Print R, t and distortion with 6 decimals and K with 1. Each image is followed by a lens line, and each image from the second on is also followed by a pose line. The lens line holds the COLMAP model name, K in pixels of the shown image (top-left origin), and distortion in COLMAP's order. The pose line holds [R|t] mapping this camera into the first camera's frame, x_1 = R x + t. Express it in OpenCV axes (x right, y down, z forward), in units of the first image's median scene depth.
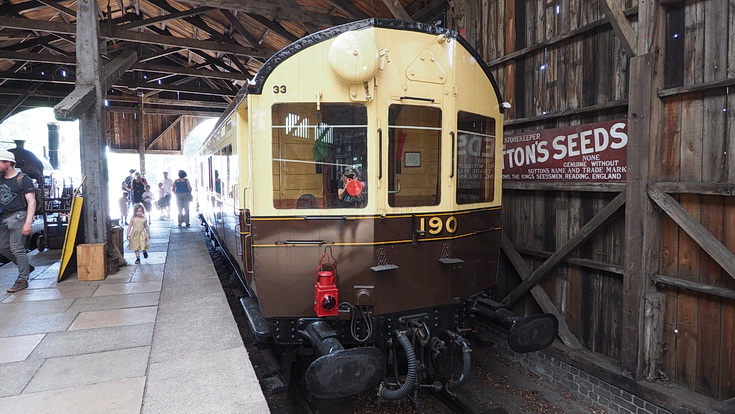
lens RADIAL K [[429.4, 0, 365.5], [0, 429.4, 209.8], [0, 0, 1]] dist [0.003629, 0.000135]
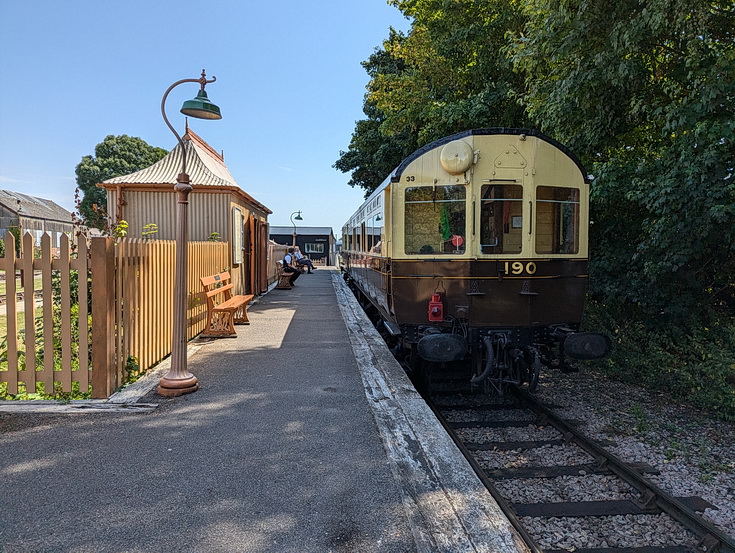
lens RADIAL K [[518.3, 0, 365.7], [0, 518.3, 274.1], [0, 0, 1]] dist [0.015340, 0.002124]
pose [[0.944758, 0.015990, -0.327379, 0.263626], [-0.024802, 0.999433, -0.022758, 0.113302], [0.326830, 0.029621, 0.944619, -0.810663]]
